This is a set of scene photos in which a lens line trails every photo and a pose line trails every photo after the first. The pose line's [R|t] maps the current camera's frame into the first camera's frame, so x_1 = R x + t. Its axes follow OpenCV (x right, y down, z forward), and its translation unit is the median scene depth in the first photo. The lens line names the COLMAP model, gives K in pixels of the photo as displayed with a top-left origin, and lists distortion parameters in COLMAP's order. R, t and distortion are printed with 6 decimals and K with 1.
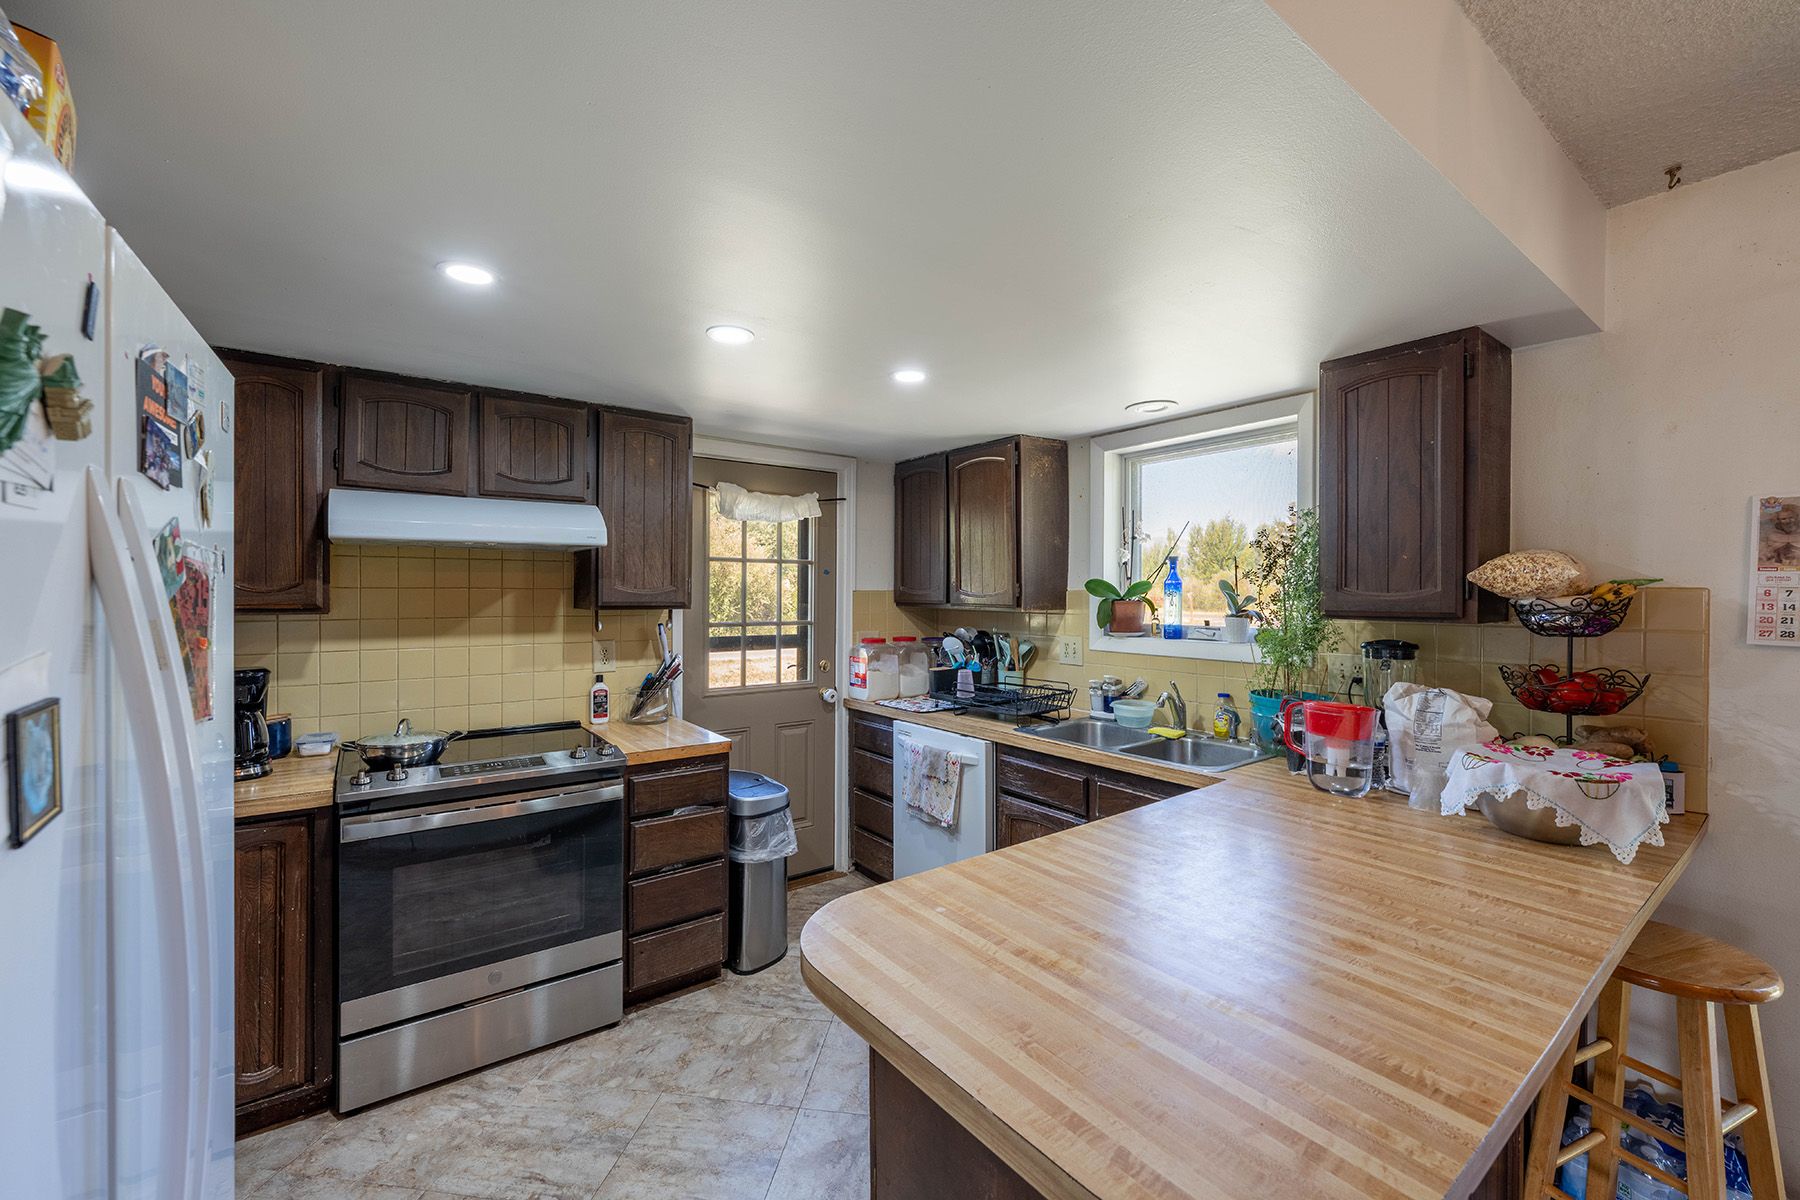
lens RADIAL K [[723.9, 0, 866.9], [0, 723.9, 591.9], [0, 0, 1]] dist [-0.001932, -0.000406]
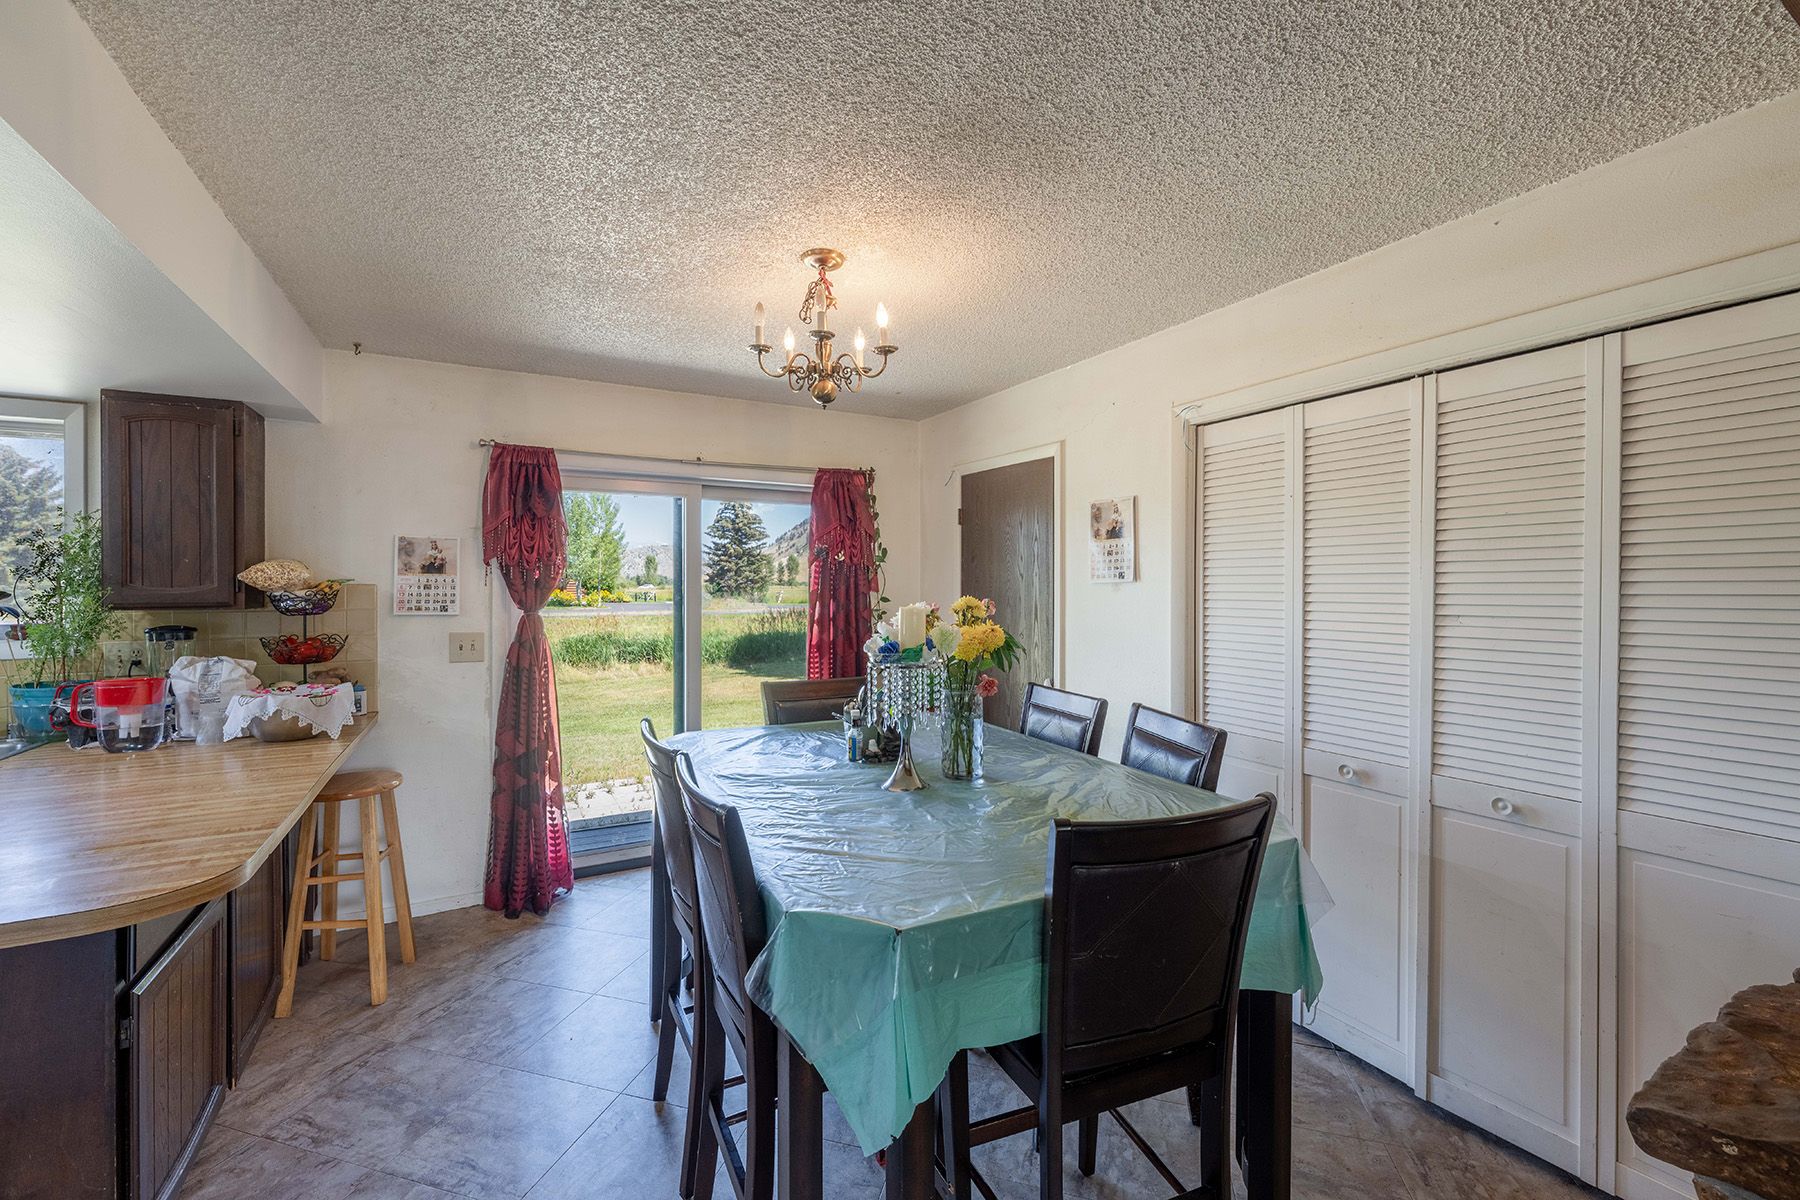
lens RADIAL K [[723.9, 0, 896.4], [0, 723.9, 592.0], [0, 0, 1]] dist [-0.001932, -0.000406]
pose [[0.109880, -0.010716, 0.993887, -0.432509], [0.001712, 0.999942, 0.010592, -0.003174], [-0.993943, 0.000538, 0.109892, -0.437448]]
